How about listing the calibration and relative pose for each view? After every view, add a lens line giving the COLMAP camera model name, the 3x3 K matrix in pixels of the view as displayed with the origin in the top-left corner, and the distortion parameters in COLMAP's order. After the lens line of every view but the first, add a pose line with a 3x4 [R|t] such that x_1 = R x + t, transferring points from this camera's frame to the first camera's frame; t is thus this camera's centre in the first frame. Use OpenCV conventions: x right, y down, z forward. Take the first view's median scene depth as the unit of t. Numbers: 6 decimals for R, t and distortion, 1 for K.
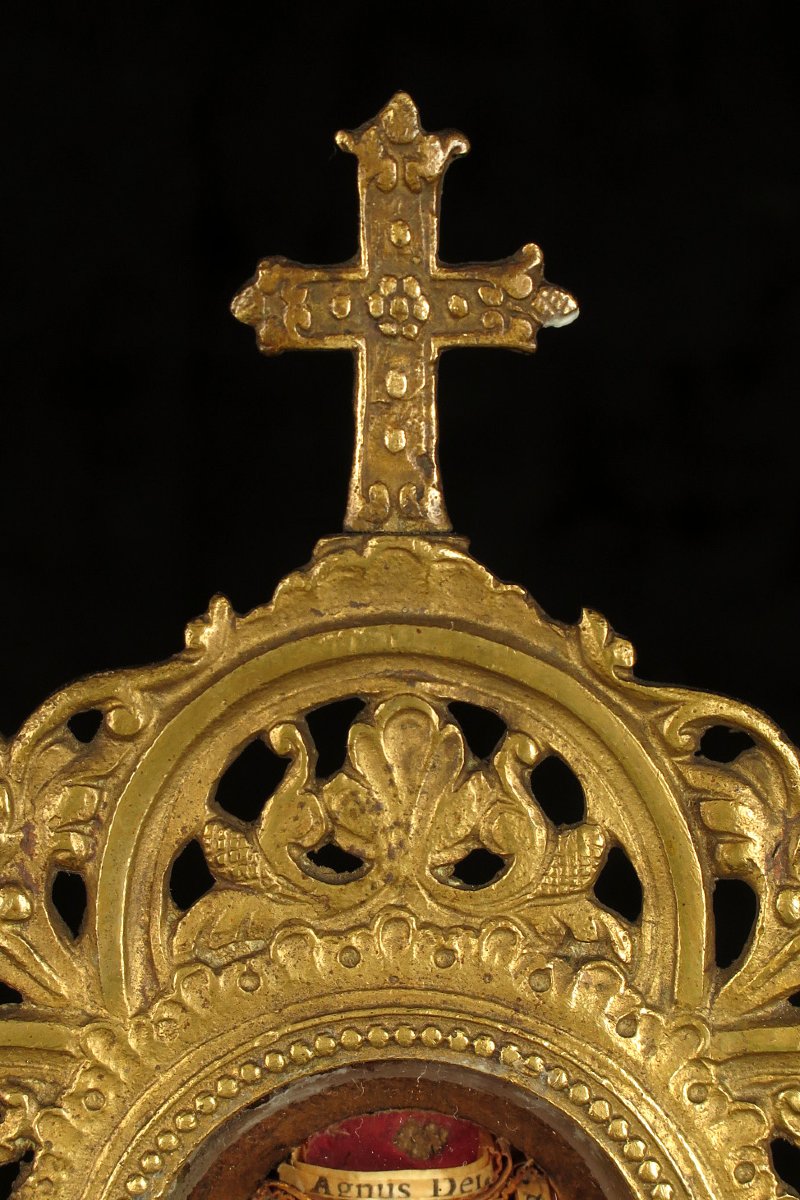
lens RADIAL K [[5428.9, 0, 400.0], [0, 5428.9, 600.0], [0, 0, 1]] dist [-0.233229, -0.737565]
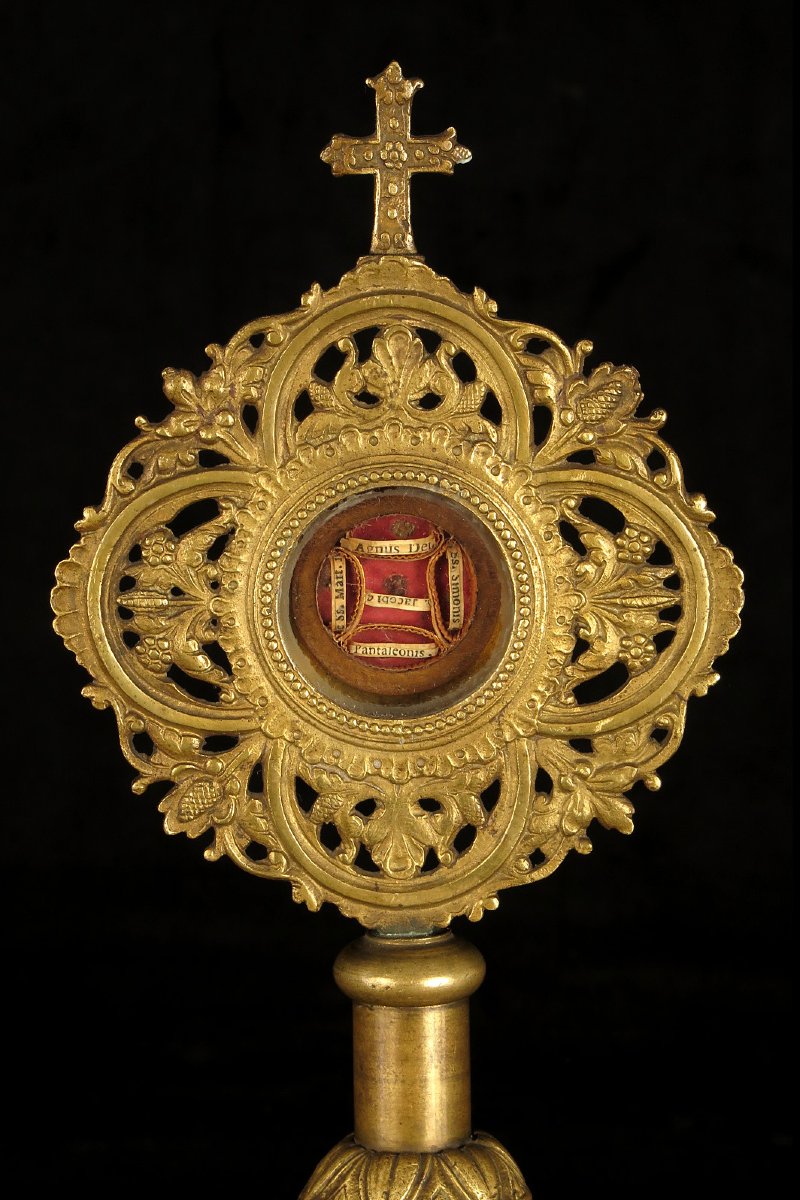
lens RADIAL K [[4586.3, 0, 400.0], [0, 4586.3, 600.0], [0, 0, 1]] dist [-0.065142, -0.622289]
pose [[0.999610, -0.009490, 0.026267, -0.049646], [0.008410, 0.999127, 0.040911, 0.053930], [-0.026632, -0.040674, 0.998817, -0.931441]]
